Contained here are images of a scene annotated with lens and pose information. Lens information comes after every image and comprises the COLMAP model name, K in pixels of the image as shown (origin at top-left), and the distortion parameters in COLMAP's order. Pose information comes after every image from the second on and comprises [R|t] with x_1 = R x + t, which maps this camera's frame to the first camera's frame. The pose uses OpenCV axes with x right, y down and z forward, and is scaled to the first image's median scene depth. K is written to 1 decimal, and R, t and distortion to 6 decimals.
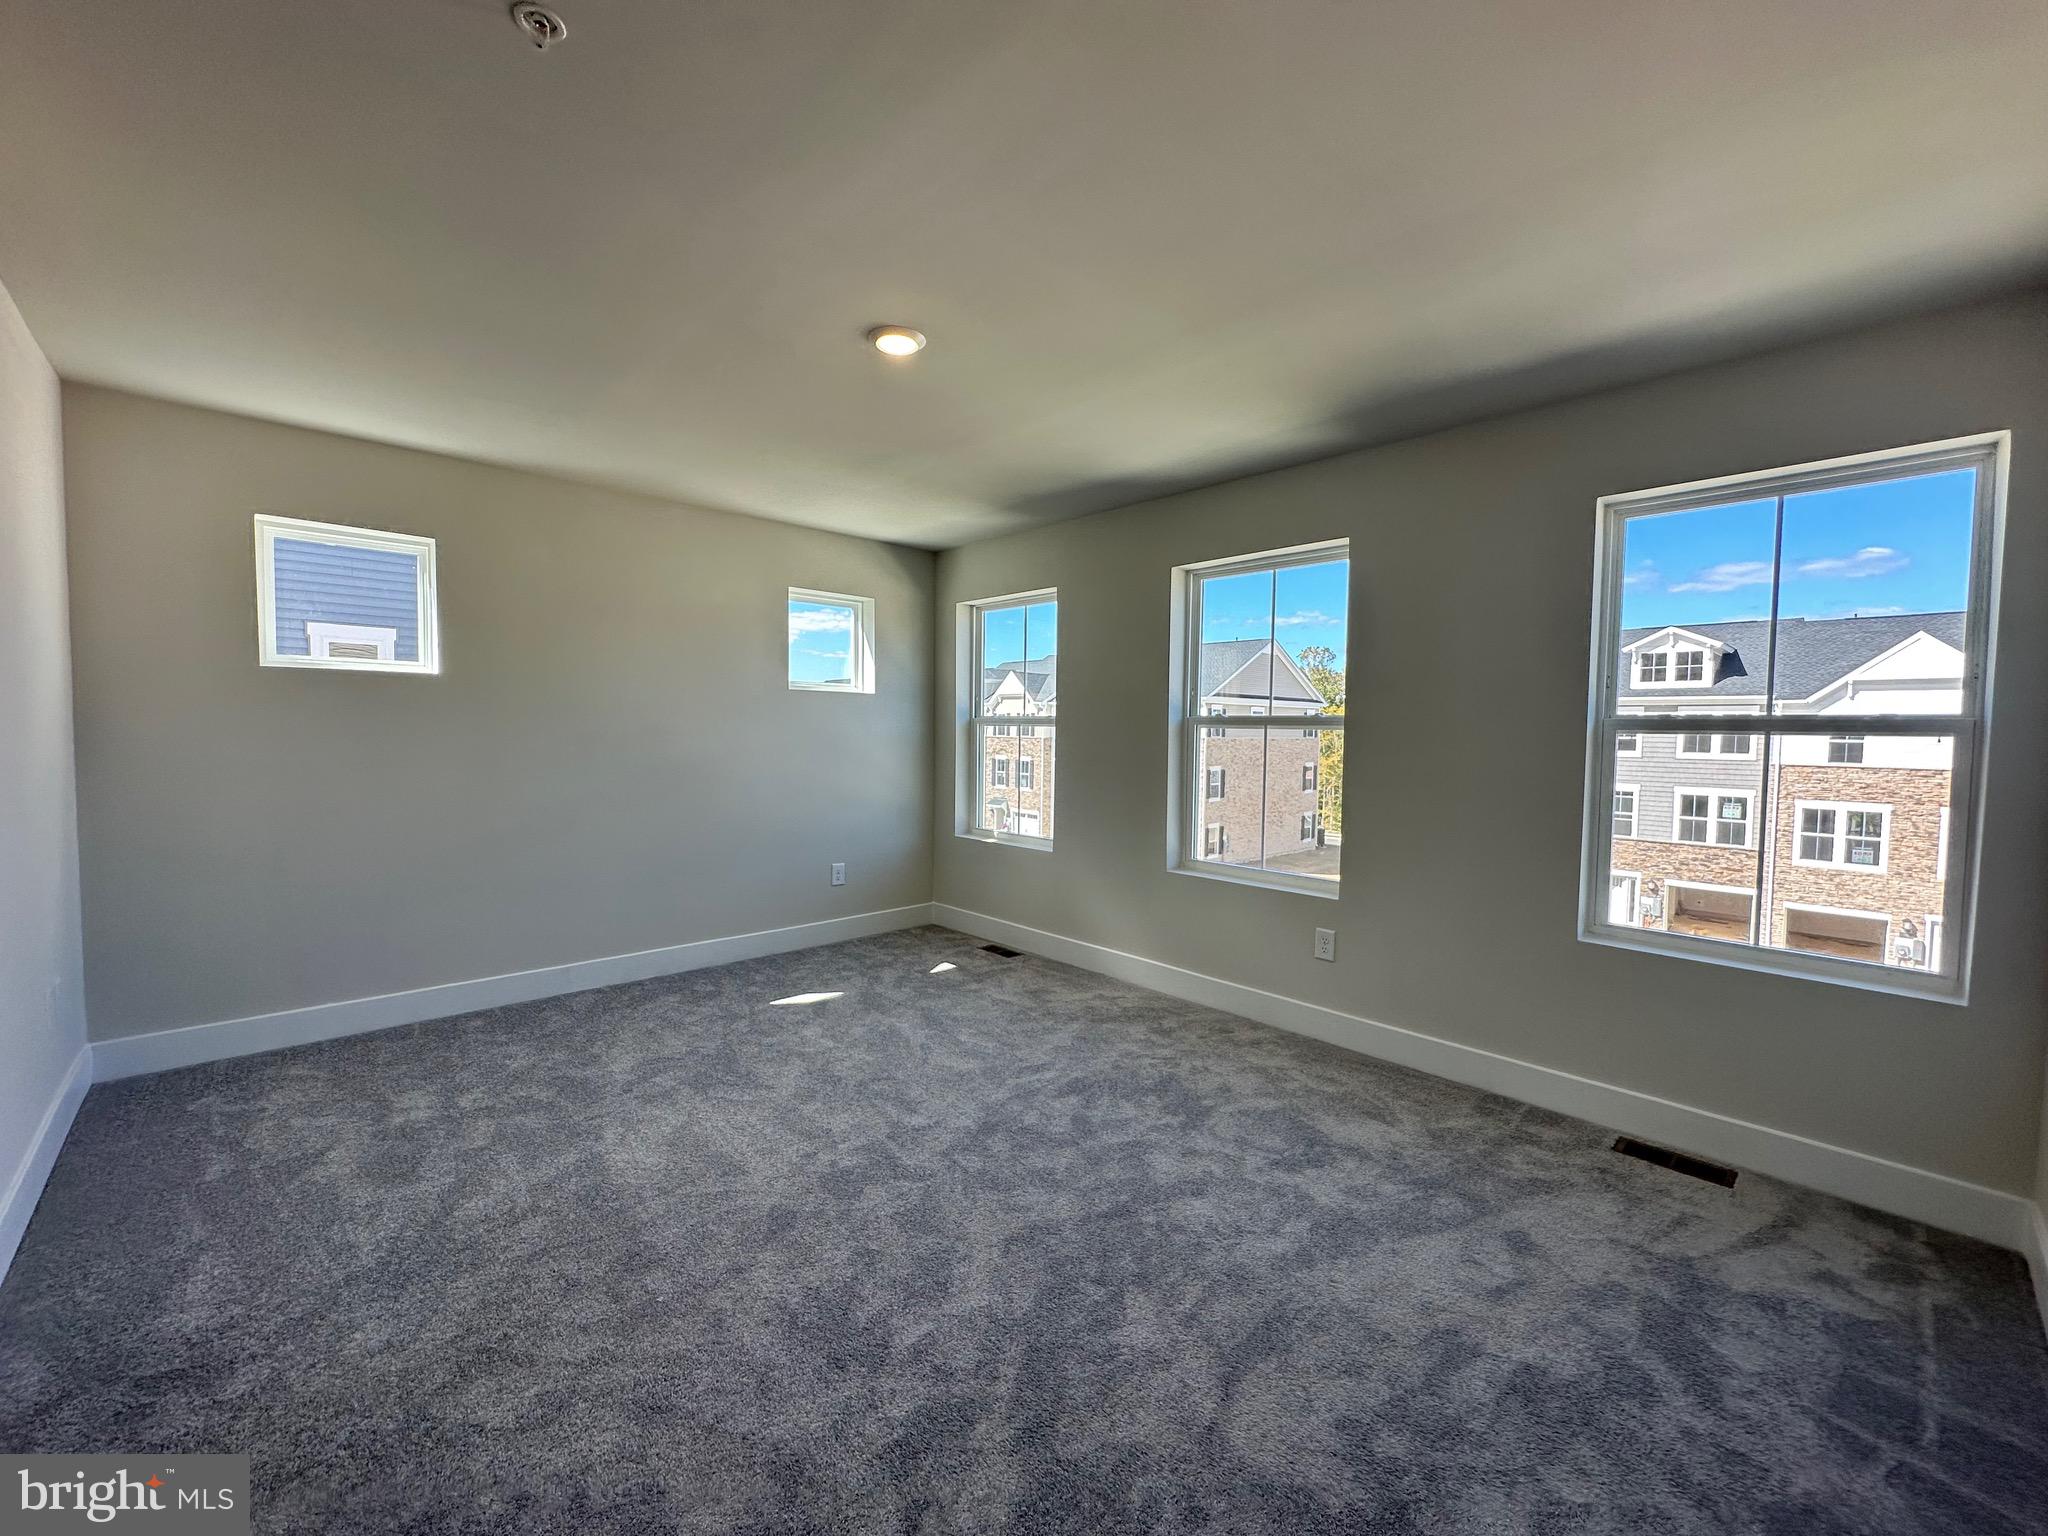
lens RADIAL K [[817.8, 0, 1023.6], [0, 817.8, 766.4], [0, 0, 1]] dist [-0.001375, 0.000675]
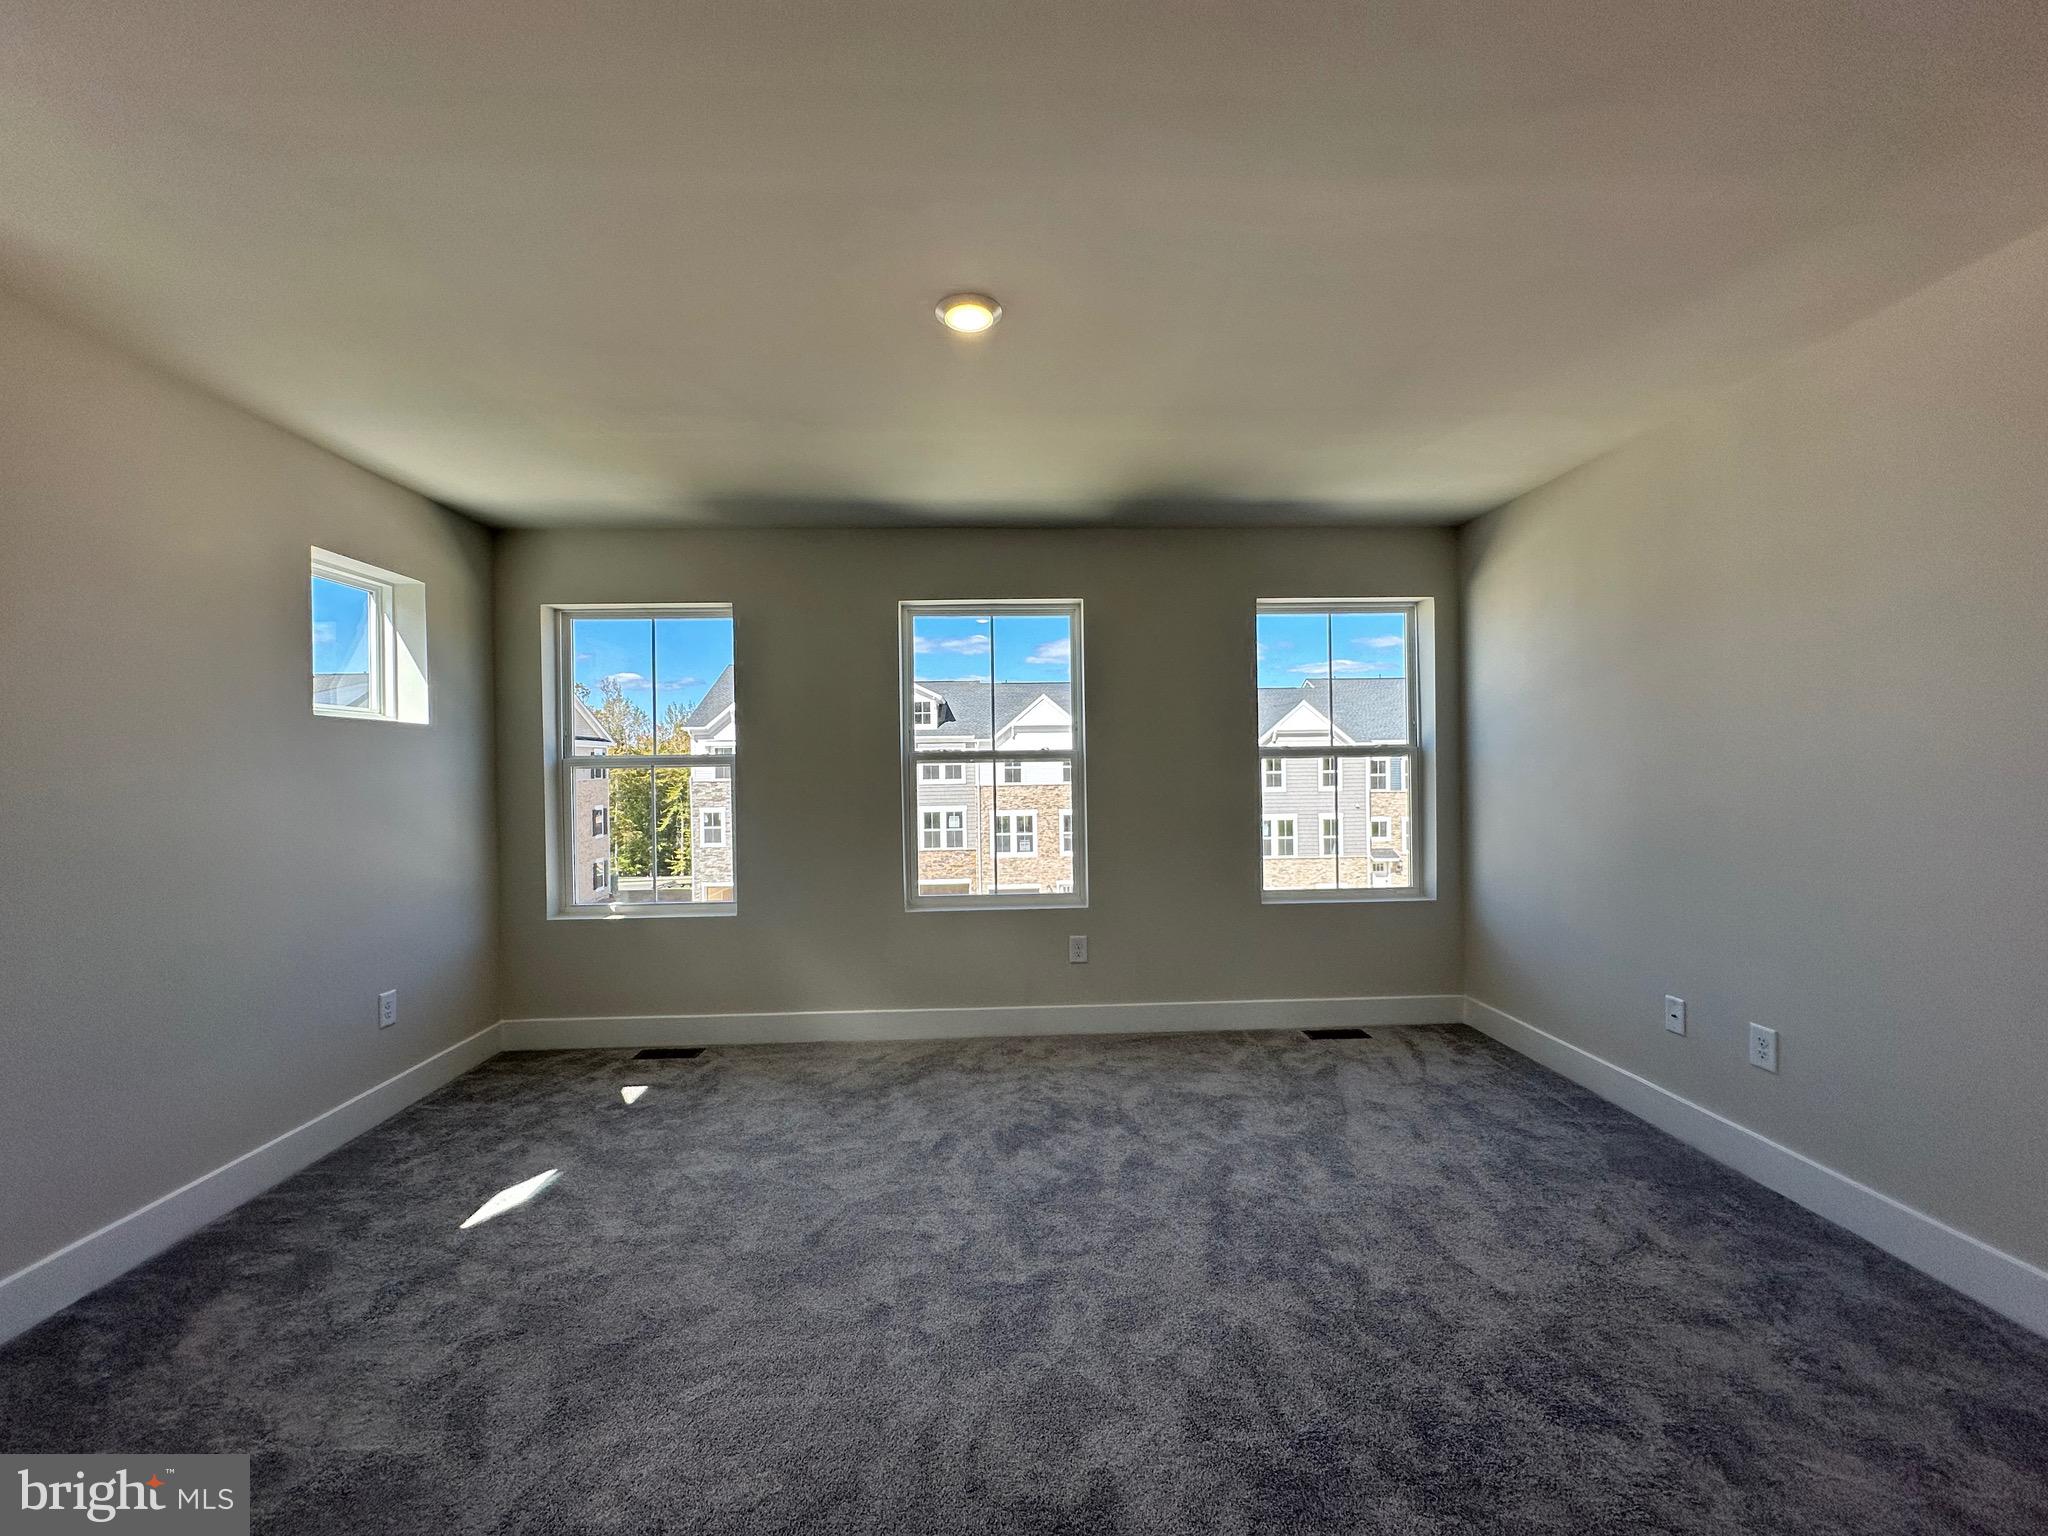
lens RADIAL K [[817.8, 0, 1023.6], [0, 817.8, 766.4], [0, 0, 1]] dist [-0.001375, 0.000675]
pose [[0.654083, -0.023256, 0.756065, -0.540602], [0.059226, 0.998033, -0.020539, -0.018269], [-0.754100, 0.058213, 0.654174, 0.294036]]
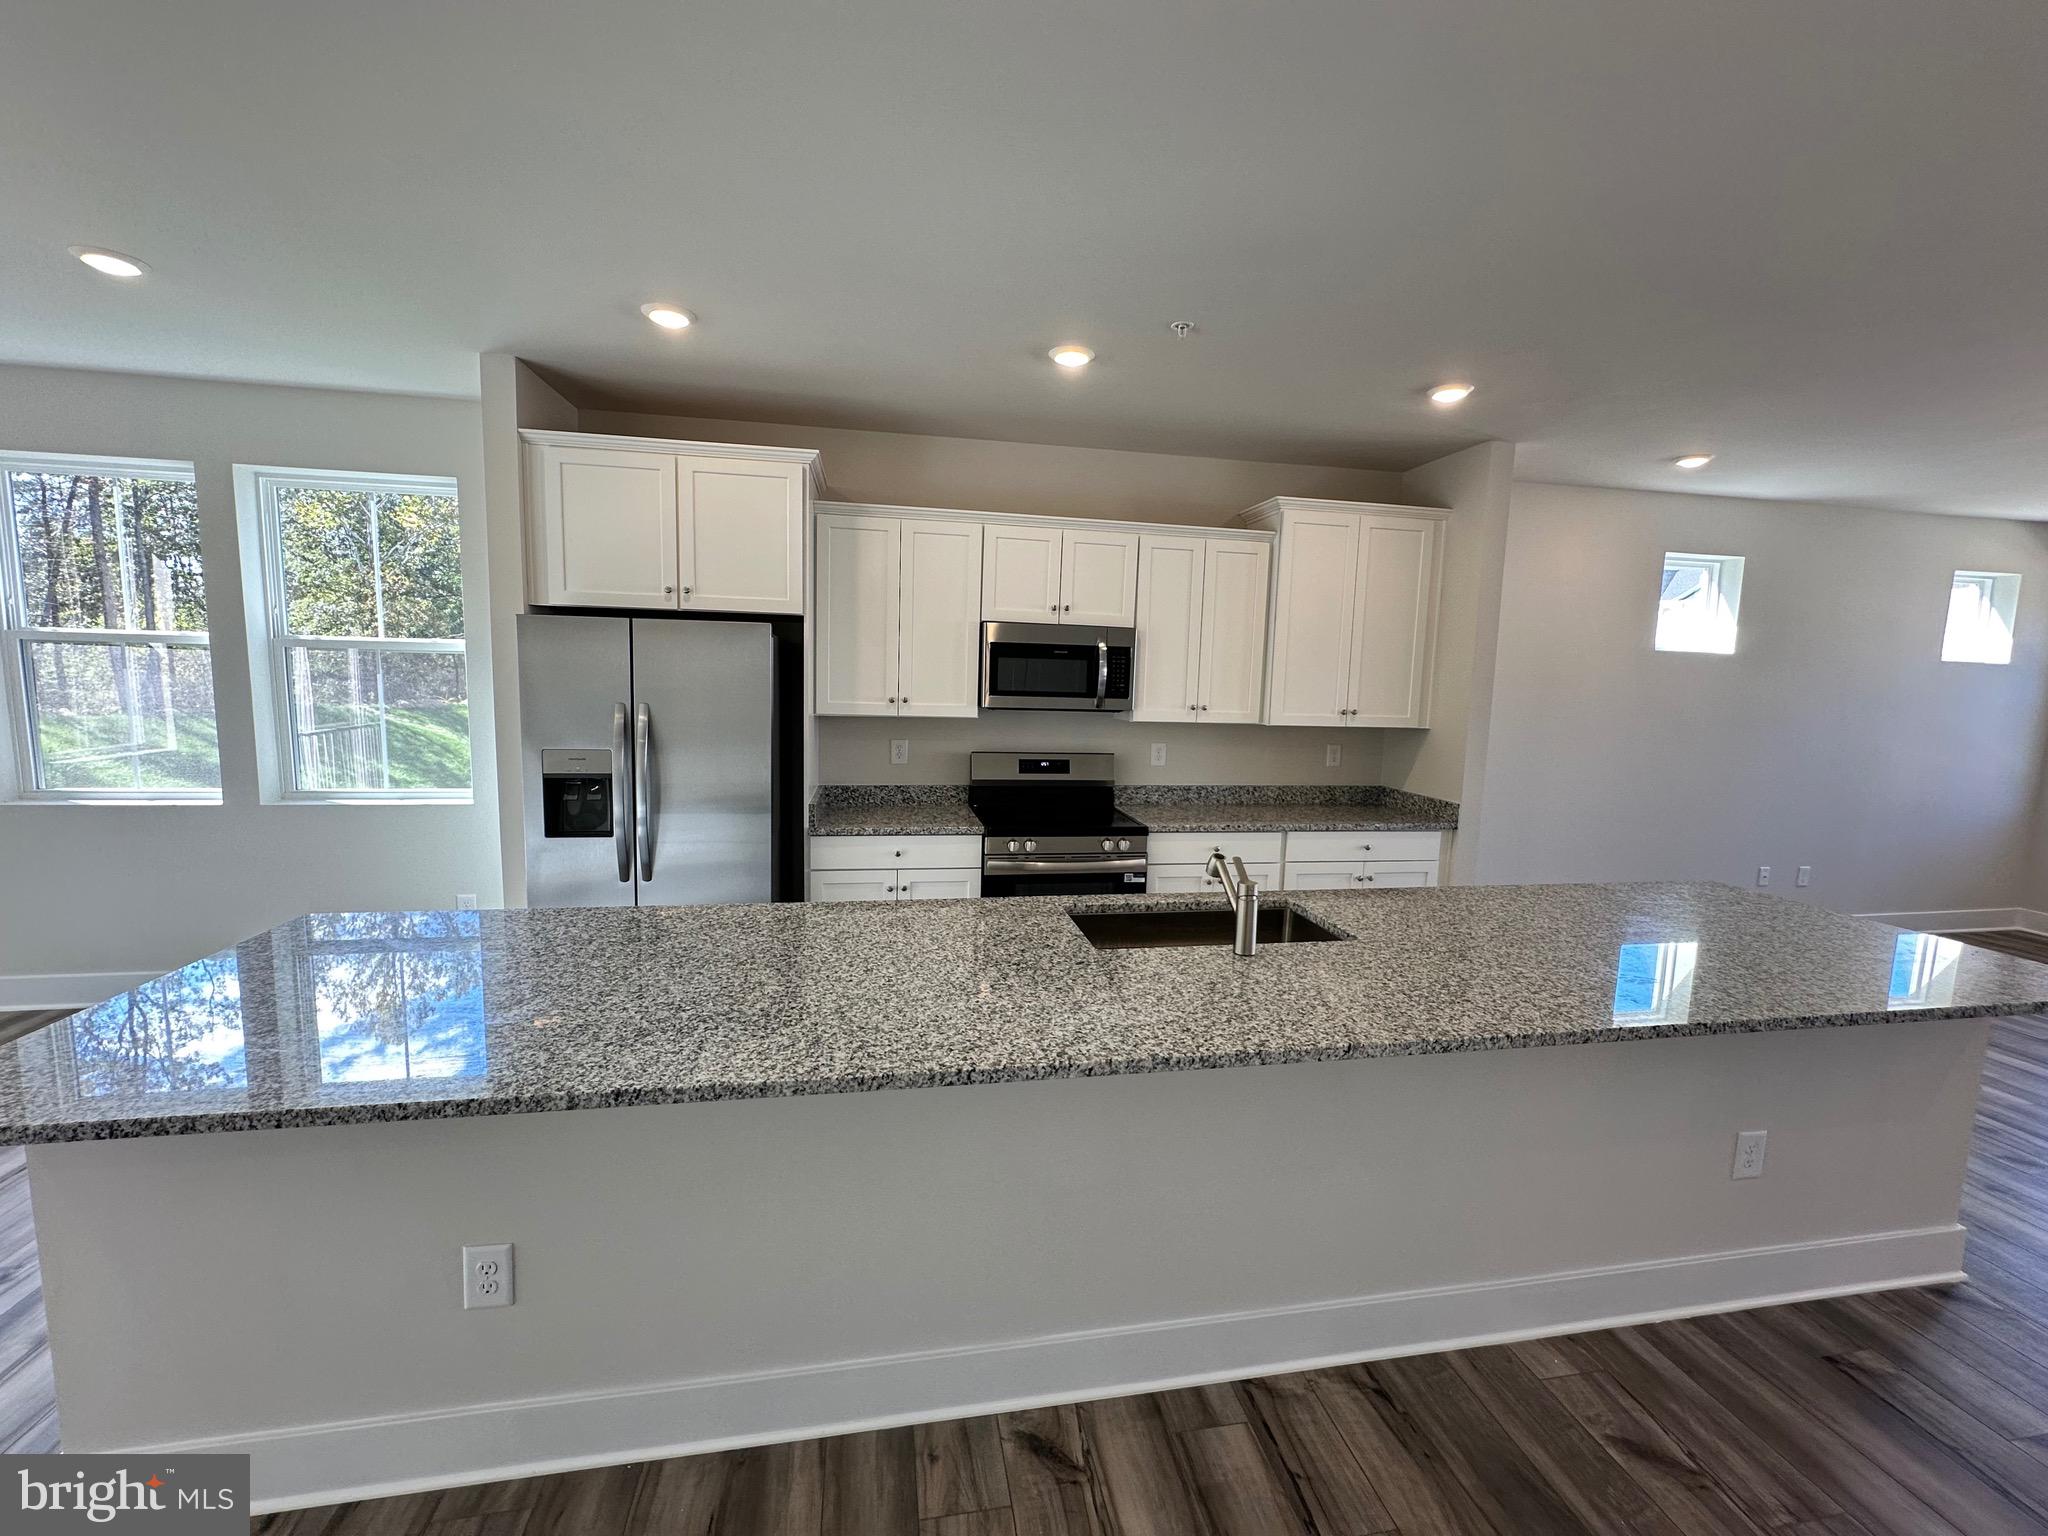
lens RADIAL K [[817.8, 0, 1023.6], [0, 817.8, 766.4], [0, 0, 1]] dist [-0.001375, 0.000675]
pose [[0.838311, 0.072801, -0.540309, -0.977417], [-0.041469, 0.996688, 0.069952, 0.035947], [0.543612, -0.036236, 0.838554, -0.884049]]
